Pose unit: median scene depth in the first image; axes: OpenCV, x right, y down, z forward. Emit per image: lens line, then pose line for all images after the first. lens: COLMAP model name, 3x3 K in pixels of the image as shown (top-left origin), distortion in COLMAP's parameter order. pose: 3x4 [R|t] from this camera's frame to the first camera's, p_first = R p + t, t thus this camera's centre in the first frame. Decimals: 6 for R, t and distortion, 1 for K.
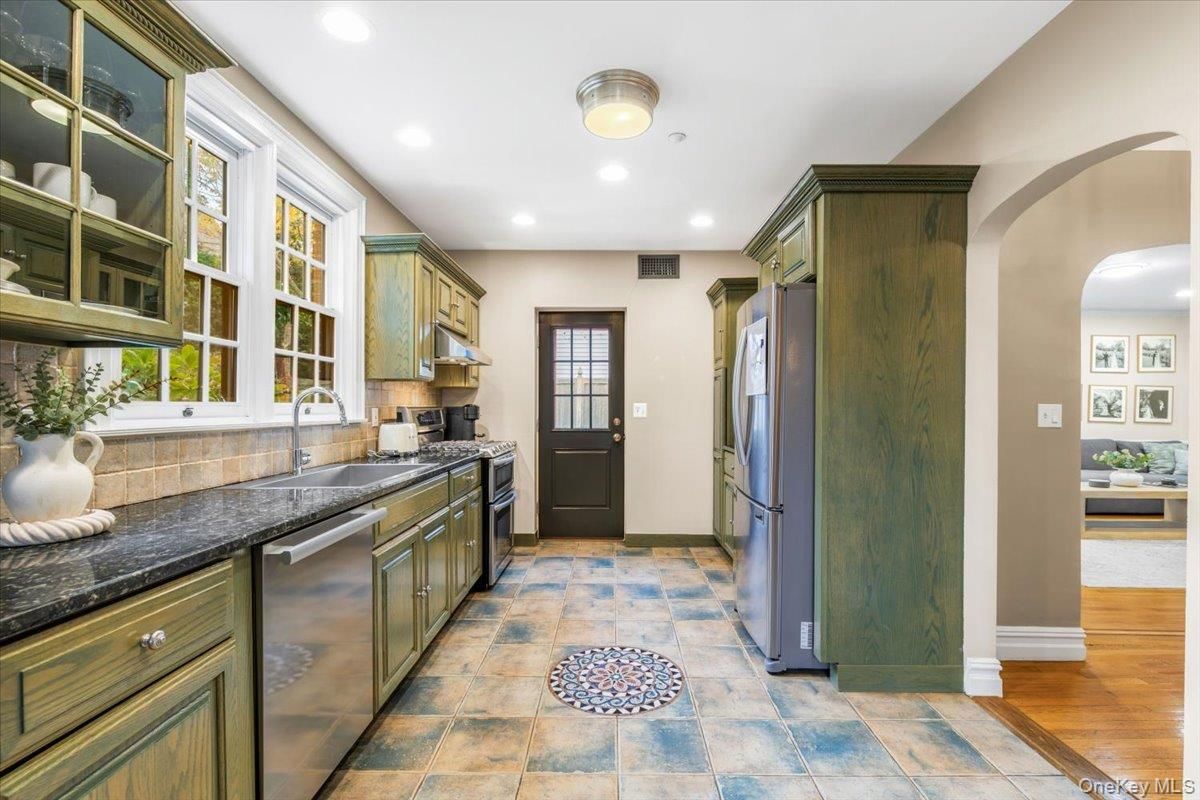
lens RADIAL K [[555.1, 0, 622.6], [0, 555.1, 410.9], [0, 0, 1]] dist [0.001798, -0.000521]
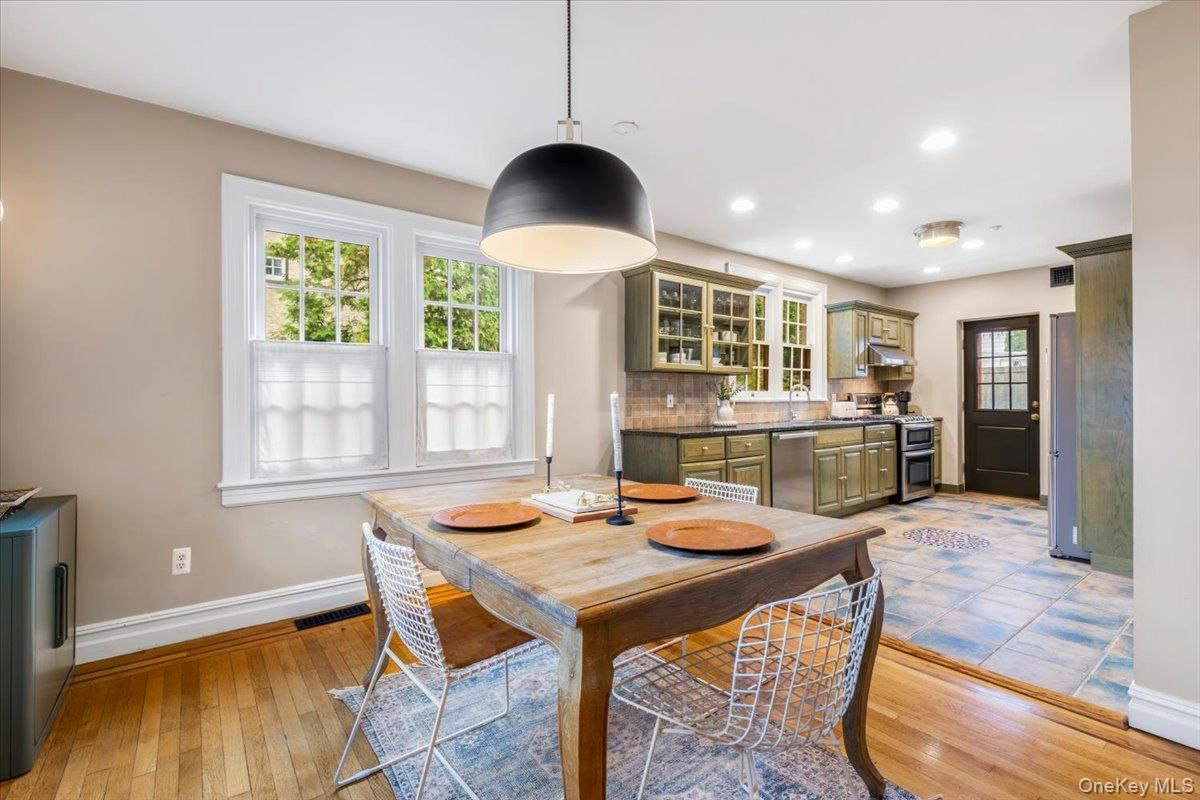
lens RADIAL K [[535.6, 0, 599.8], [0, 535.6, 389.9], [0, 0, 1]] dist [-0.020250, 0.011332]
pose [[0.596354, -0.014049, -0.802598, 0.605706], [-0.000478, 0.999840, -0.017857, 0.016075], [0.802721, 0.011033, 0.596253, -0.808674]]
